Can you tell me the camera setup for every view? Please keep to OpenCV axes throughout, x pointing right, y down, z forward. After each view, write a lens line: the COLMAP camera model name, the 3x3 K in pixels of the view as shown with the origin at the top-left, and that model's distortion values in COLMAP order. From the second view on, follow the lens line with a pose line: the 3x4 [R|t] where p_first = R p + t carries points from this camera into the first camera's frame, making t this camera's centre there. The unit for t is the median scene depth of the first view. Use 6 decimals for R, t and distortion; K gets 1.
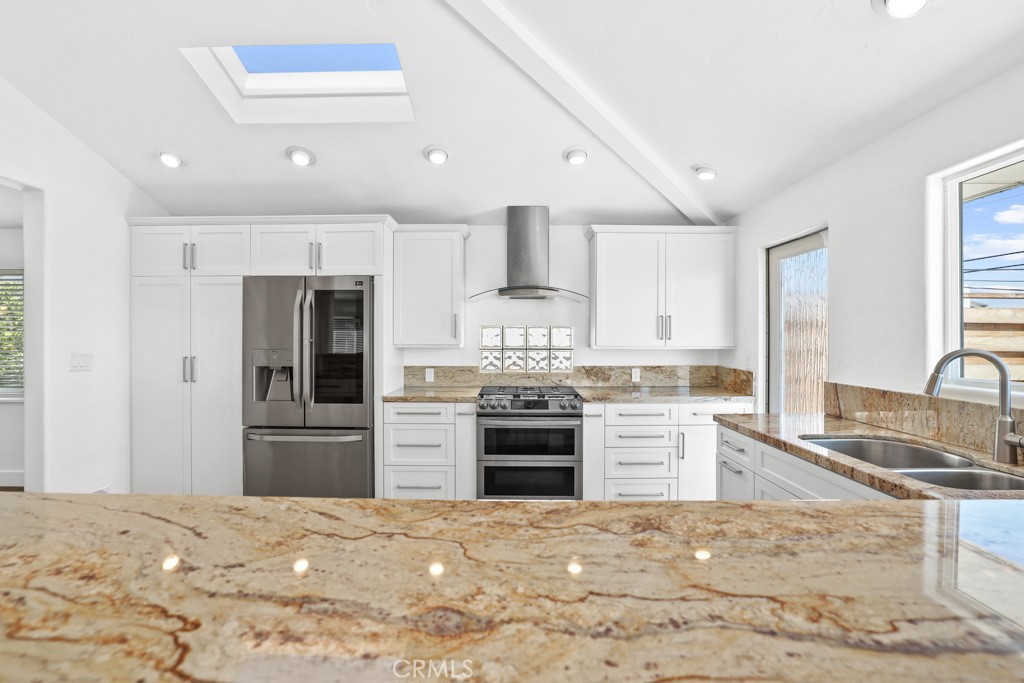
lens RADIAL K [[465.5, 0, 510.1], [0, 465.5, 340.9], [0, 0, 1]] dist [-0.041215, 0.013673]
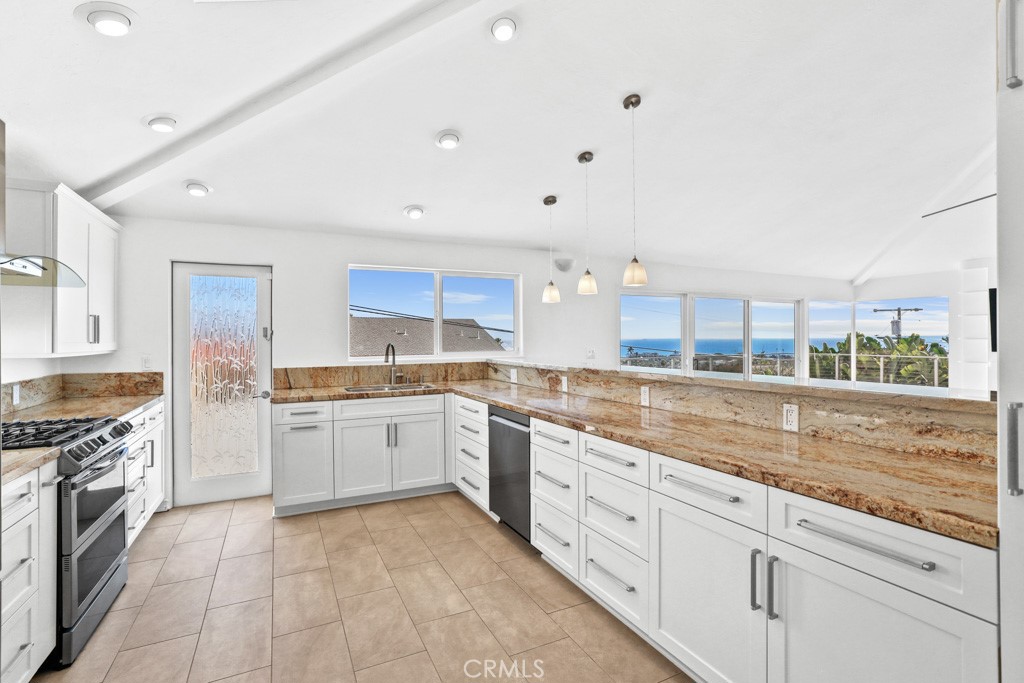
lens RADIAL K [[483.0, 0, 510.5], [0, 483.0, 337.0], [0, 0, 1]] dist [-0.034547, 0.014248]
pose [[-0.445510, 0.002915, 0.895272, -0.832877], [0.011352, 0.999933, 0.002394, -0.008058], [-0.895205, 0.011230, -0.445514, 0.761518]]
